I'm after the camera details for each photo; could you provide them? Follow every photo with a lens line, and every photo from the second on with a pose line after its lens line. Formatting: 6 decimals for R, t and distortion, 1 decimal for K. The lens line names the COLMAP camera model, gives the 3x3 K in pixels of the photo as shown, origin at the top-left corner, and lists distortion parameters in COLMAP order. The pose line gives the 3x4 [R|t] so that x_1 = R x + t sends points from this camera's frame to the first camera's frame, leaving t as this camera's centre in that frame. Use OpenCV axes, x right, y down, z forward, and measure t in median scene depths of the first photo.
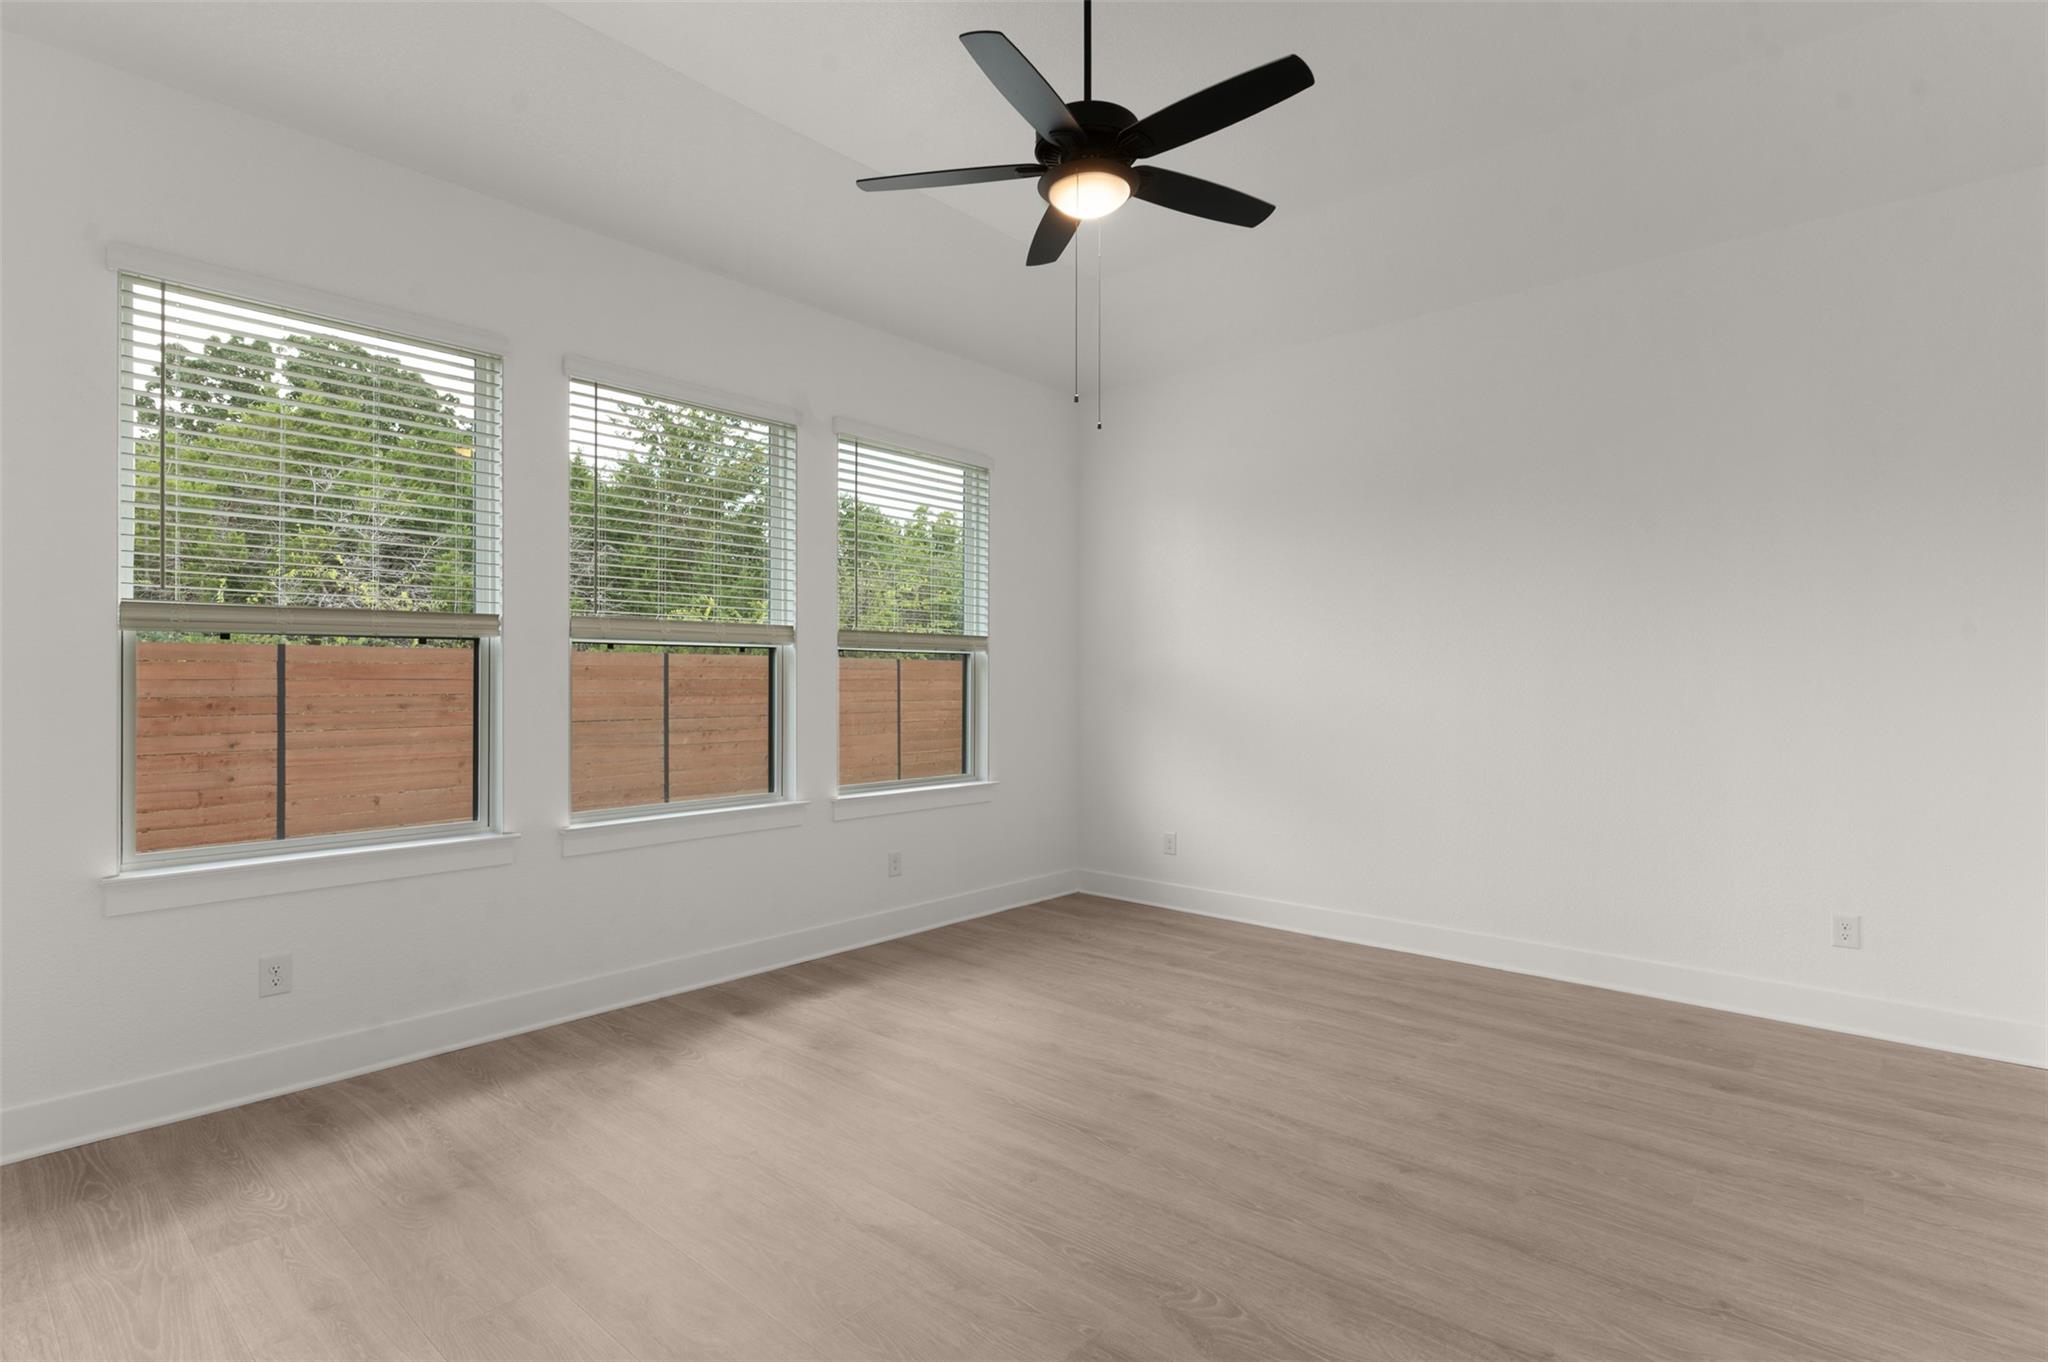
lens RADIAL K [[974.9, 0, 1024.7], [0, 974.9, 693.9], [0, 0, 1]] dist [0.003691, 0.000504]
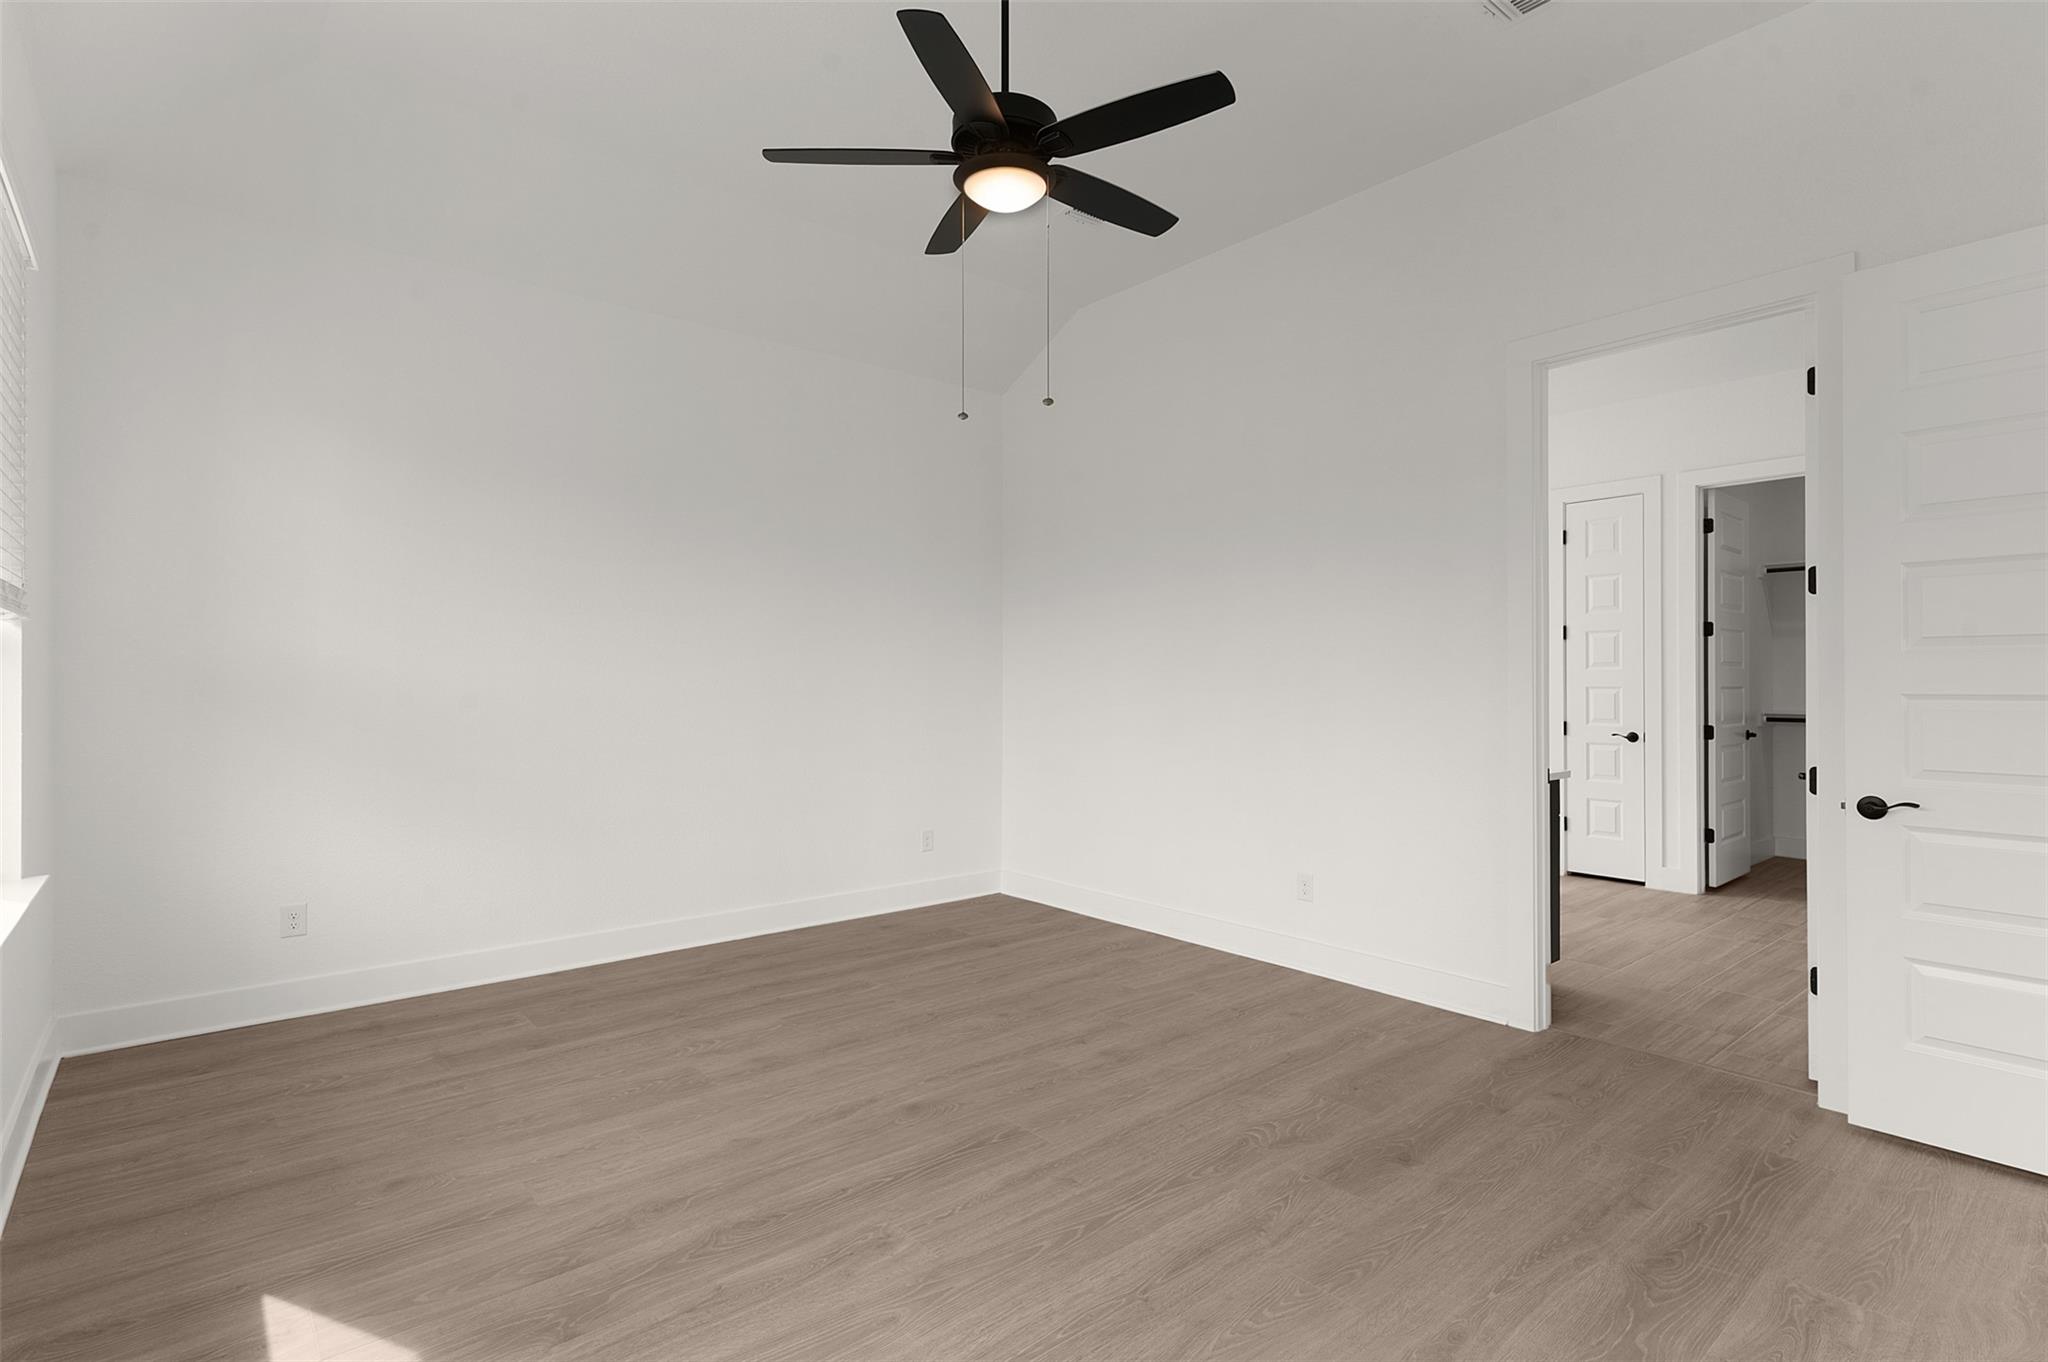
lens RADIAL K [[994.9, 0, 1018.0], [0, 994.9, 679.3], [0, 0, 1]] dist [0.002593, -0.000404]
pose [[0.158999, -0.000349, 0.987279, -0.675934], [0.014432, 0.999894, -0.001971, -0.003308], [-0.987173, 0.014562, 0.158987, 0.607277]]
